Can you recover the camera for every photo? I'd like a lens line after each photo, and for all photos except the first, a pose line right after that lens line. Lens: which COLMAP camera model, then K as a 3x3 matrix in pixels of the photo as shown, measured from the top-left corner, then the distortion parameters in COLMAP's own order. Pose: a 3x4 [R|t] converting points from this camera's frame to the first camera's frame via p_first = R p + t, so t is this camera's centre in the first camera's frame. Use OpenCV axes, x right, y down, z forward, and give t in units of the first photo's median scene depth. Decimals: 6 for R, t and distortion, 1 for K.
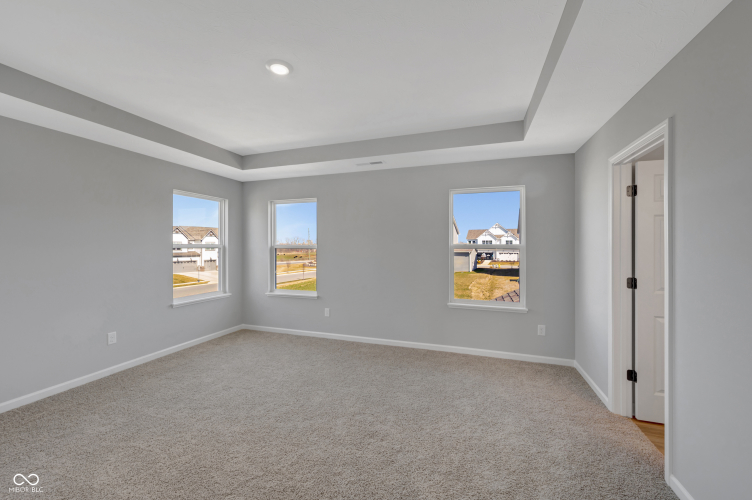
lens RADIAL K [[297.8, 0, 376.2], [0, 297.8, 247.5], [0, 0, 1]] dist [0.002559, -0.000632]
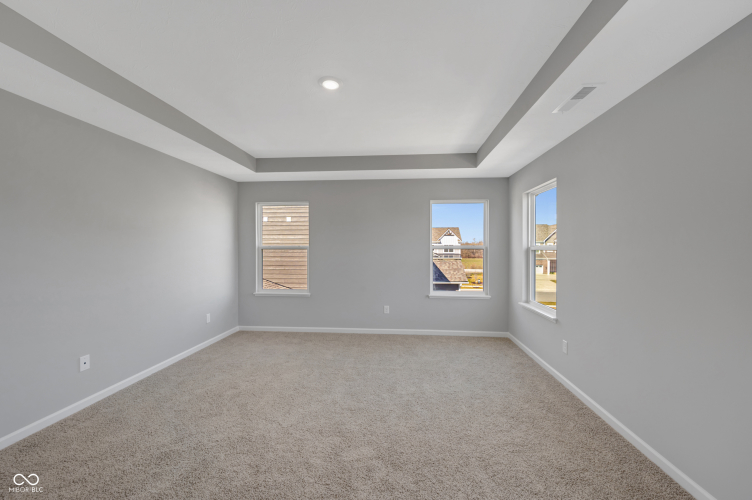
lens RADIAL K [[297.8, 0, 376.1], [0, 297.8, 249.2], [0, 0, 1]] dist [0.002559, -0.000632]
pose [[0.231952, 0.005005, -0.972714, 0.445513], [-0.002209, 0.999987, 0.004619, -0.001876], [0.972725, 0.001077, 0.231960, 0.505594]]
